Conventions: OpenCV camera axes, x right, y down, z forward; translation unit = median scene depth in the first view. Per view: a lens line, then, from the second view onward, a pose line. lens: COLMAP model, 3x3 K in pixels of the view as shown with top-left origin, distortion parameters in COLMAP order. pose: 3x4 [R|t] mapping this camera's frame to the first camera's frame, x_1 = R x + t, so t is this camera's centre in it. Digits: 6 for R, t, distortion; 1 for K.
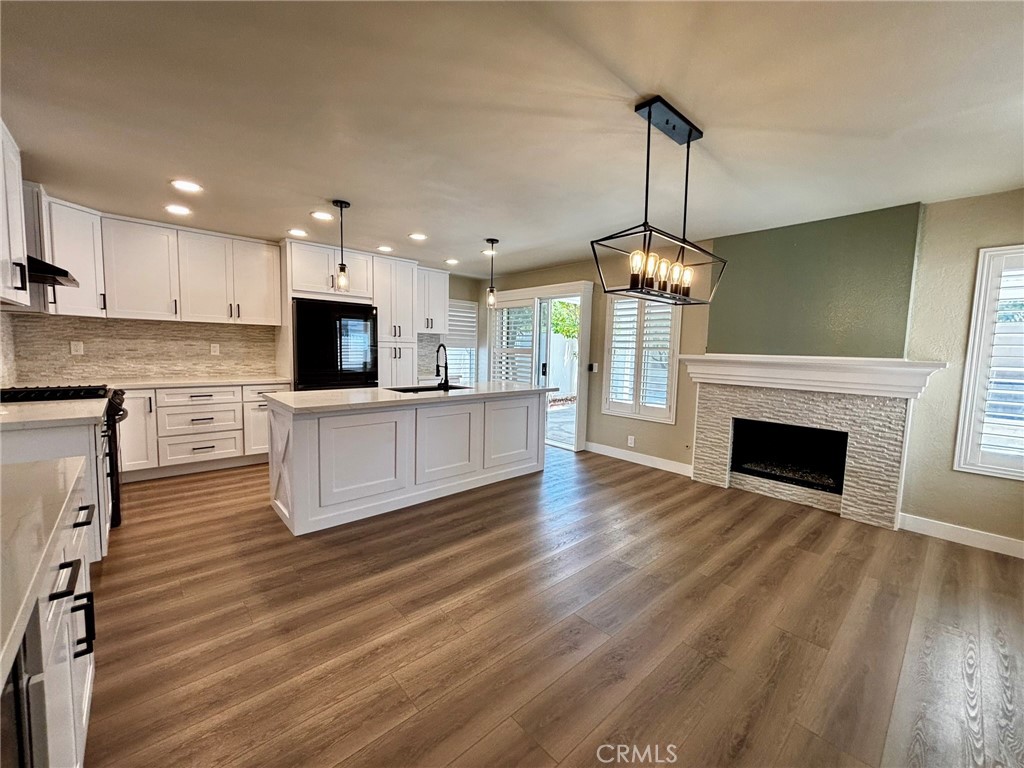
lens RADIAL K [[413.5, 0, 512.0], [0, 413.5, 384.0], [0, 0, 1]] dist [0.004342, -0.000739]
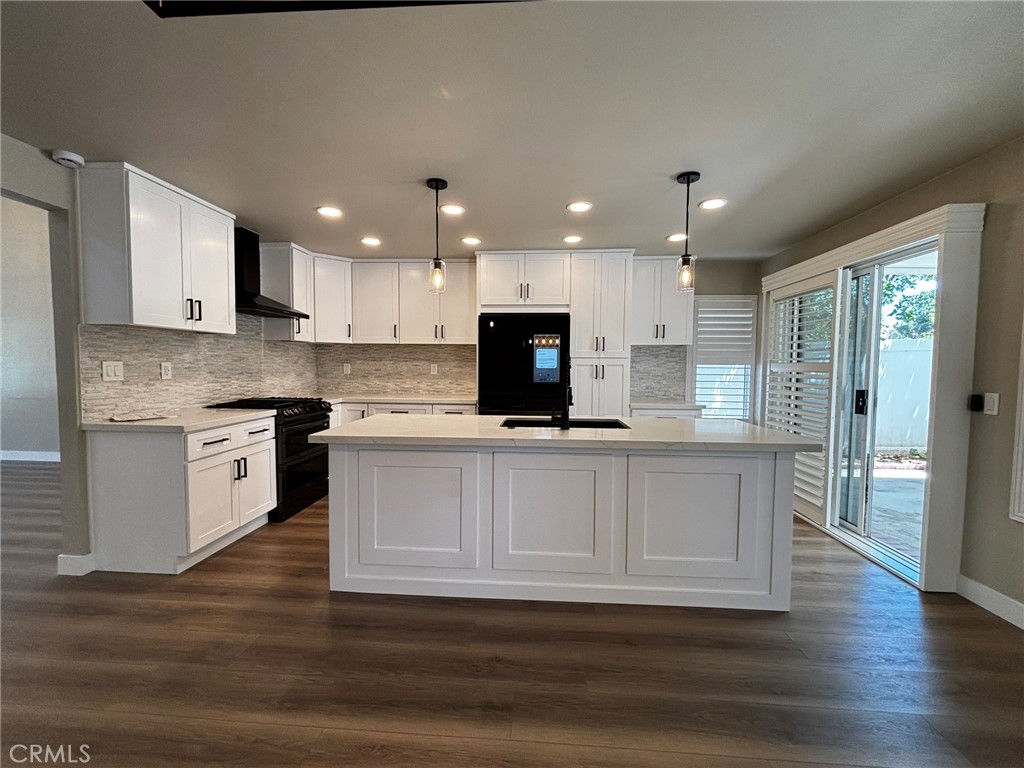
lens RADIAL K [[413.5, 0, 512.0], [0, 413.5, 384.0], [0, 0, 1]] dist [0.004342, -0.000739]
pose [[0.687950, 0.014964, -0.725604, 0.192587], [-0.054405, 0.998038, -0.030999, -0.022522], [0.723716, 0.060802, 0.687414, 0.402533]]
